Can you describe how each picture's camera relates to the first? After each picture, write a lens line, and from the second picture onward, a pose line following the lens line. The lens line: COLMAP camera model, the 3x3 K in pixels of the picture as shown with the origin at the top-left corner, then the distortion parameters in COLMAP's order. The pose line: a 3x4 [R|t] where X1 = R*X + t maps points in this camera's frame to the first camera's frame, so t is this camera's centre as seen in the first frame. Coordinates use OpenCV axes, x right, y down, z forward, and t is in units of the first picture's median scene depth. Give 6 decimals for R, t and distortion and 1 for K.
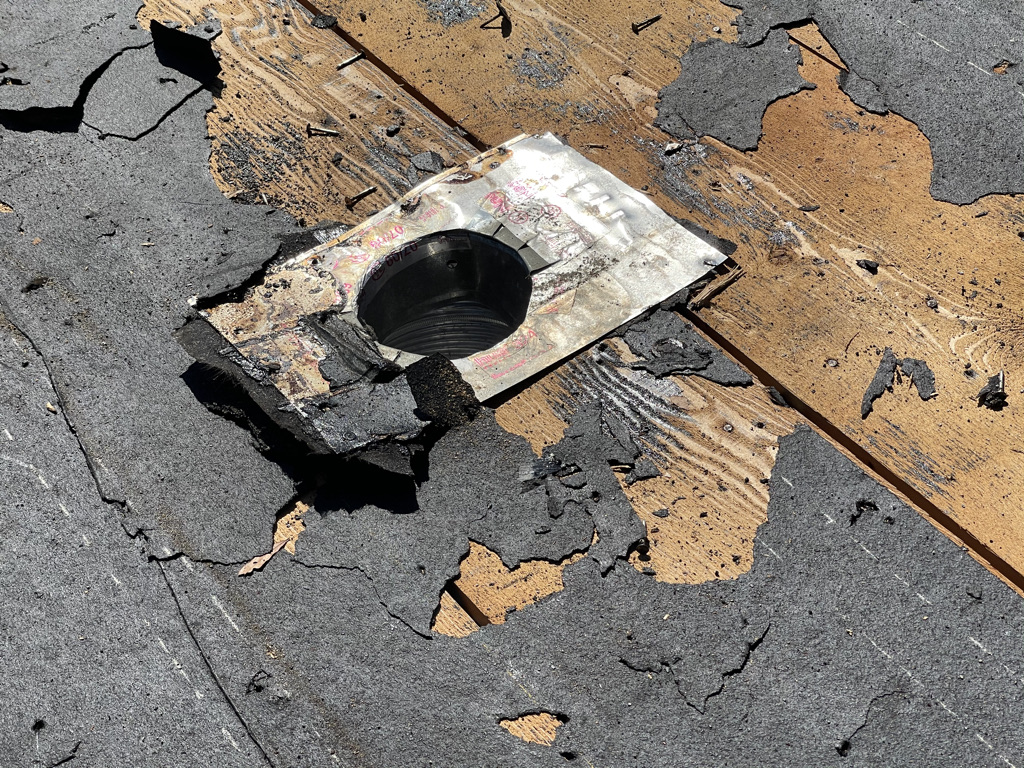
lens RADIAL K [[1881.2, 0, 512.0], [0, 1881.2, 384.0], [0, 0, 1]] dist [0.130255, 0.284413]
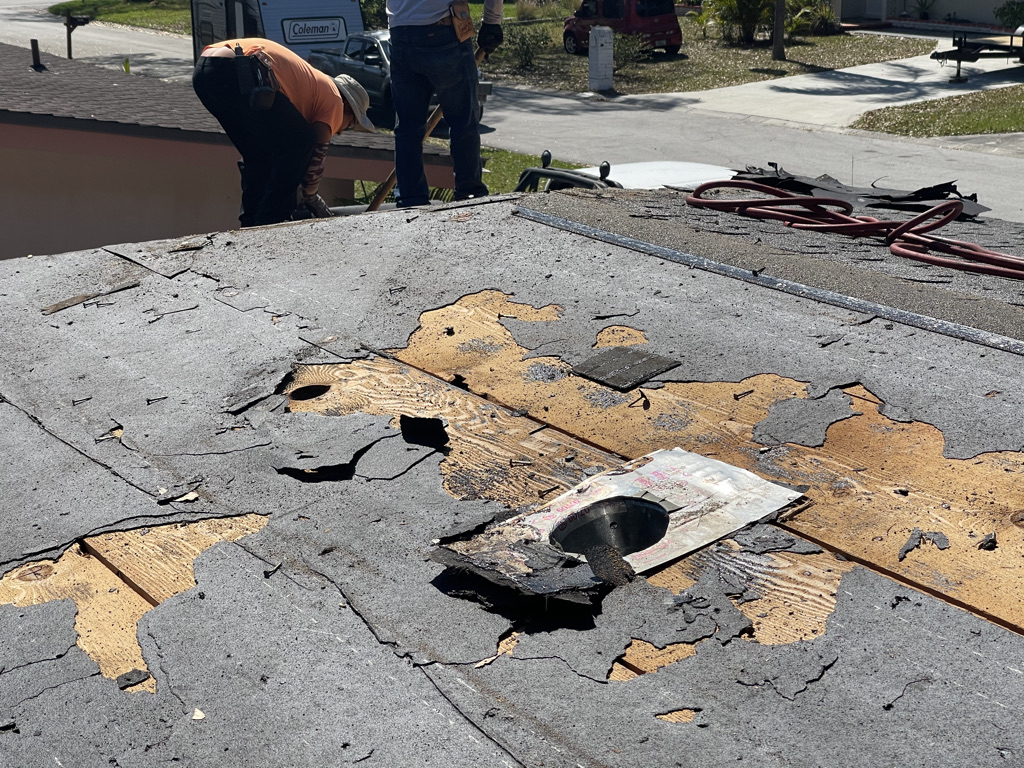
lens RADIAL K [[1881.2, 0, 512.0], [0, 1881.2, 384.0], [0, 0, 1]] dist [0.130255, 0.284413]
pose [[0.996554, -0.040938, -0.072141, -0.001113], [0.008806, 0.917020, -0.398743, 0.446846], [0.082479, 0.396734, 0.914221, -0.392298]]
